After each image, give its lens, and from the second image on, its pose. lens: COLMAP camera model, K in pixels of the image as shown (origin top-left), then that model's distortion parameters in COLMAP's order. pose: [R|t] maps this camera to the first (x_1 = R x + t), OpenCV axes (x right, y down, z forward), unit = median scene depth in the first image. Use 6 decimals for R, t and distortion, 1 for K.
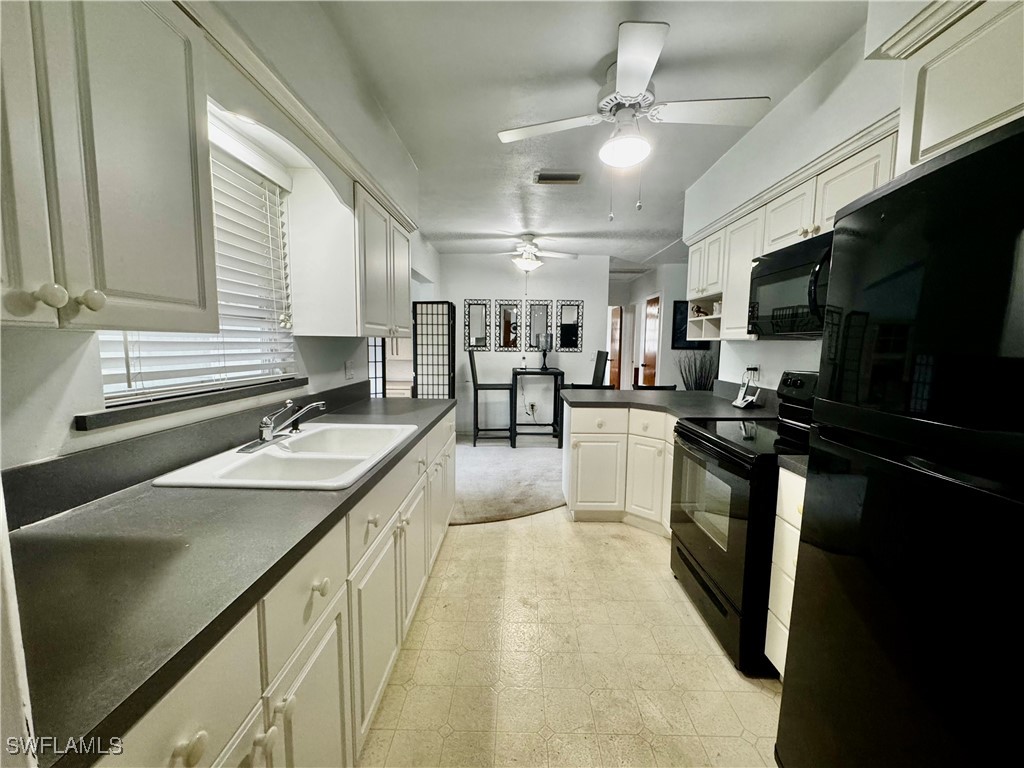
lens RADIAL K [[410.0, 0, 510.7], [0, 410.0, 383.8], [0, 0, 1]] dist [-0.001437, -0.000882]
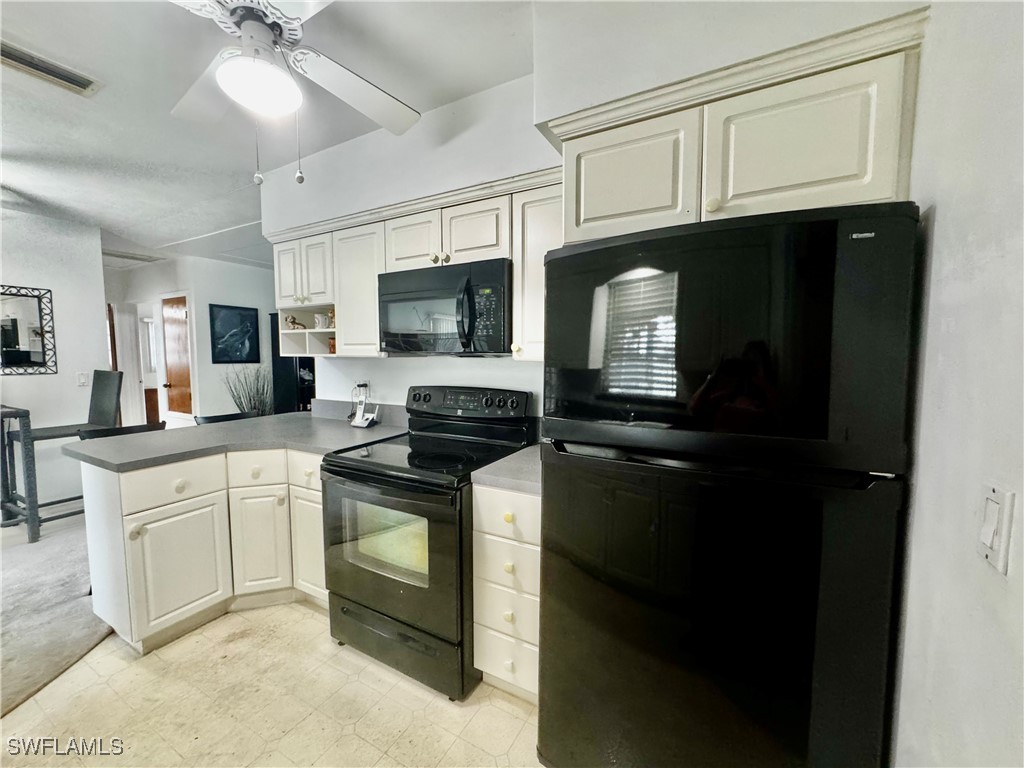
lens RADIAL K [[410.0, 0, 508.8], [0, 410.0, 383.6], [0, 0, 1]] dist [-0.001437, -0.000882]
pose [[0.465364, -0.077484, 0.881722, -0.110936], [0.093866, 0.994864, 0.037885, -0.045019], [-0.880128, 0.065133, 0.470246, 0.235012]]
